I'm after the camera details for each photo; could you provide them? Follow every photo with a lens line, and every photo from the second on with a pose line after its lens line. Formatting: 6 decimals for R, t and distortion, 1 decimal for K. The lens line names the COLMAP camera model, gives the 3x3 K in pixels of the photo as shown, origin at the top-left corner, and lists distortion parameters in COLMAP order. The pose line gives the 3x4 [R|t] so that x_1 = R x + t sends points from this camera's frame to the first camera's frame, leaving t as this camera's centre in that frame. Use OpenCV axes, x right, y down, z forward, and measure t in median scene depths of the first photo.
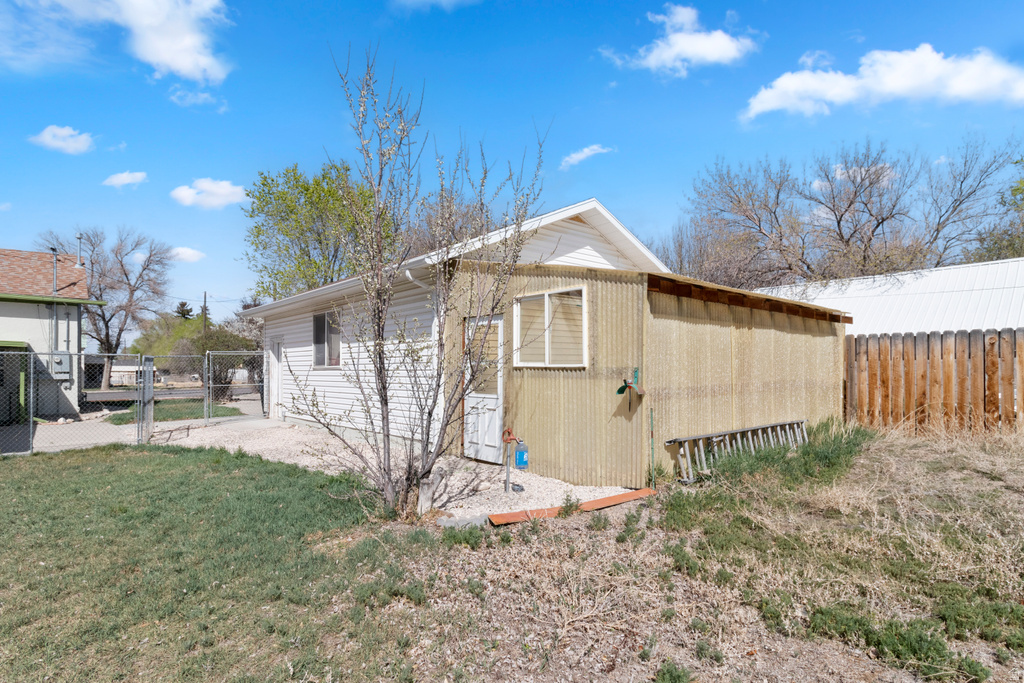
lens RADIAL K [[522.7, 0, 512.6], [0, 522.7, 364.4], [0, 0, 1]] dist [-0.012313, -0.000388]
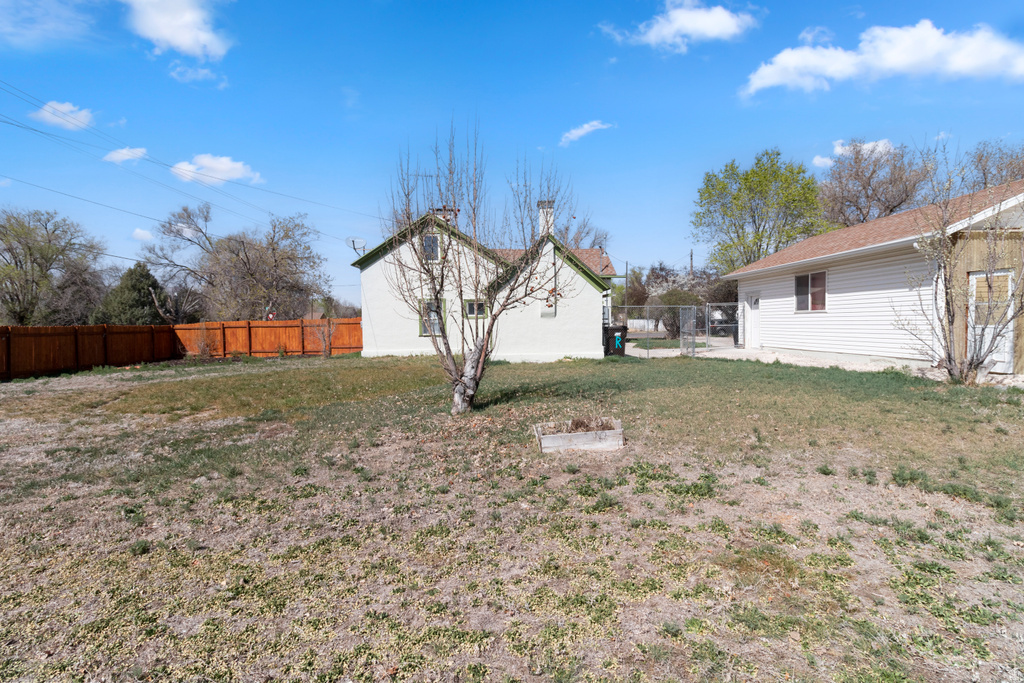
lens RADIAL K [[481.7, 0, 512.0], [0, 481.7, 323.4], [0, 0, 1]] dist [-0.000093, -0.000014]
pose [[0.770255, -0.003034, -0.637729, -0.137124], [0.011896, 0.999883, 0.009611, 0.015005], [0.637625, -0.014990, 0.770201, -0.515786]]
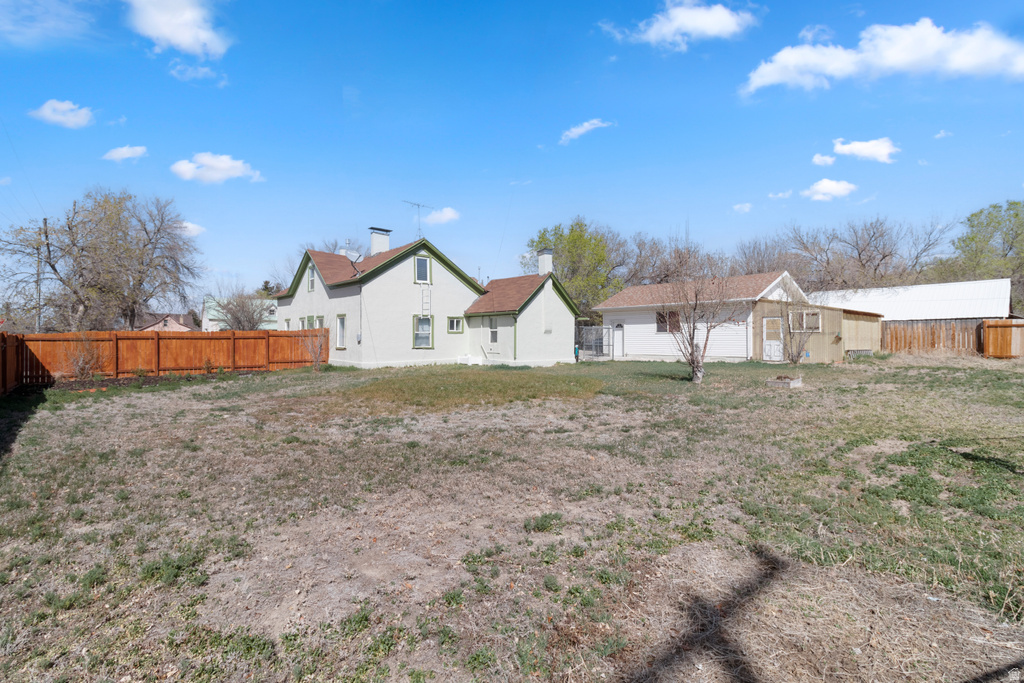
lens RADIAL K [[481.7, 0, 512.0], [0, 481.7, 323.4], [0, 0, 1]] dist [-0.000093, -0.000014]
pose [[0.999843, 0.003539, -0.017347, -1.014453], [-0.003970, 0.999682, -0.024889, 0.019841], [0.017254, 0.024954, 0.999540, -1.264903]]
